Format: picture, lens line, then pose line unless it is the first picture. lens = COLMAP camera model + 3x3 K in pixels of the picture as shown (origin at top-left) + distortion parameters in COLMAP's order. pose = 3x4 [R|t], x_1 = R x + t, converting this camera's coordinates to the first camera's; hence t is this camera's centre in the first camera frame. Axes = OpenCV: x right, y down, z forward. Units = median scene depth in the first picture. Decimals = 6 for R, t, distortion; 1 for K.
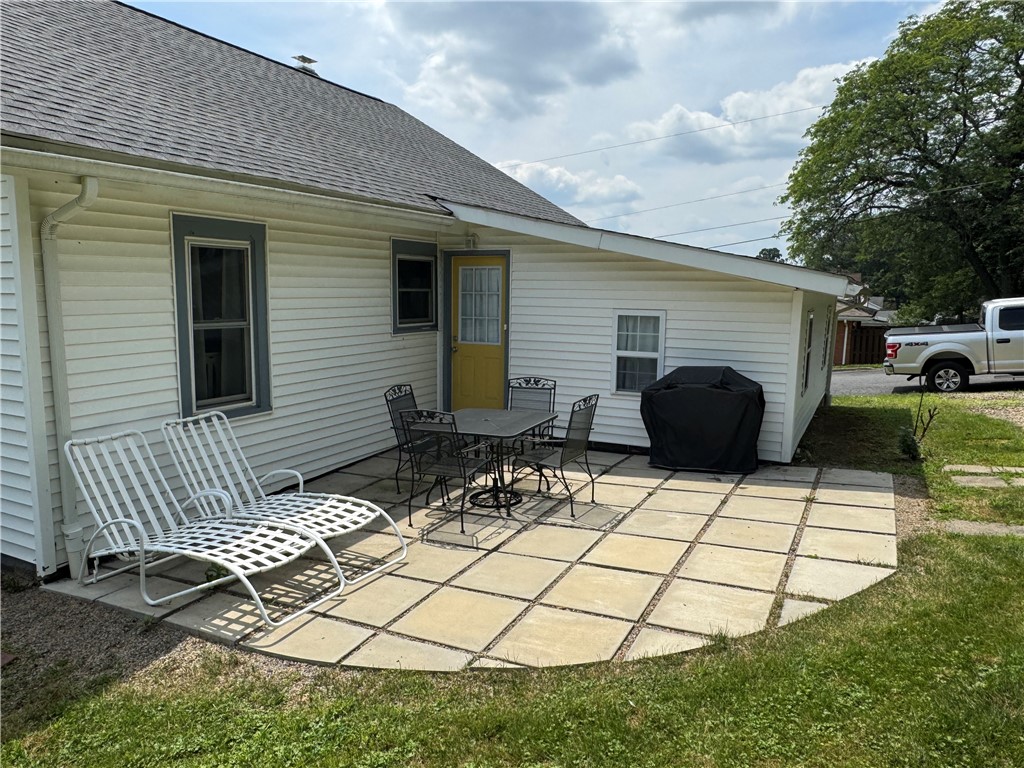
lens RADIAL K [[706.8, 0, 512.0], [0, 706.8, 384.0], [0, 0, 1]] dist [-0.006256, -0.001849]
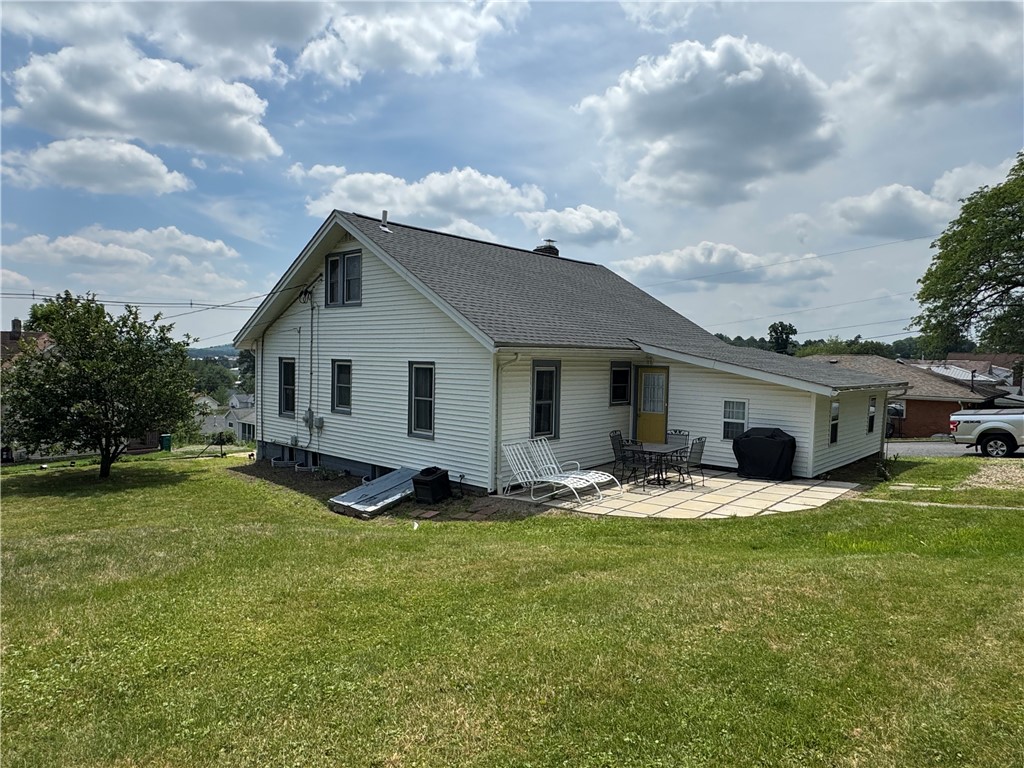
lens RADIAL K [[633.7, 0, 512.0], [0, 633.7, 384.0], [0, 0, 1]] dist [-0.003690, -0.001052]
pose [[0.965857, 0.019553, -0.258338, 0.035277], [-0.044270, 0.994938, -0.090211, 0.046095], [0.255266, 0.098568, 0.961833, -0.934462]]
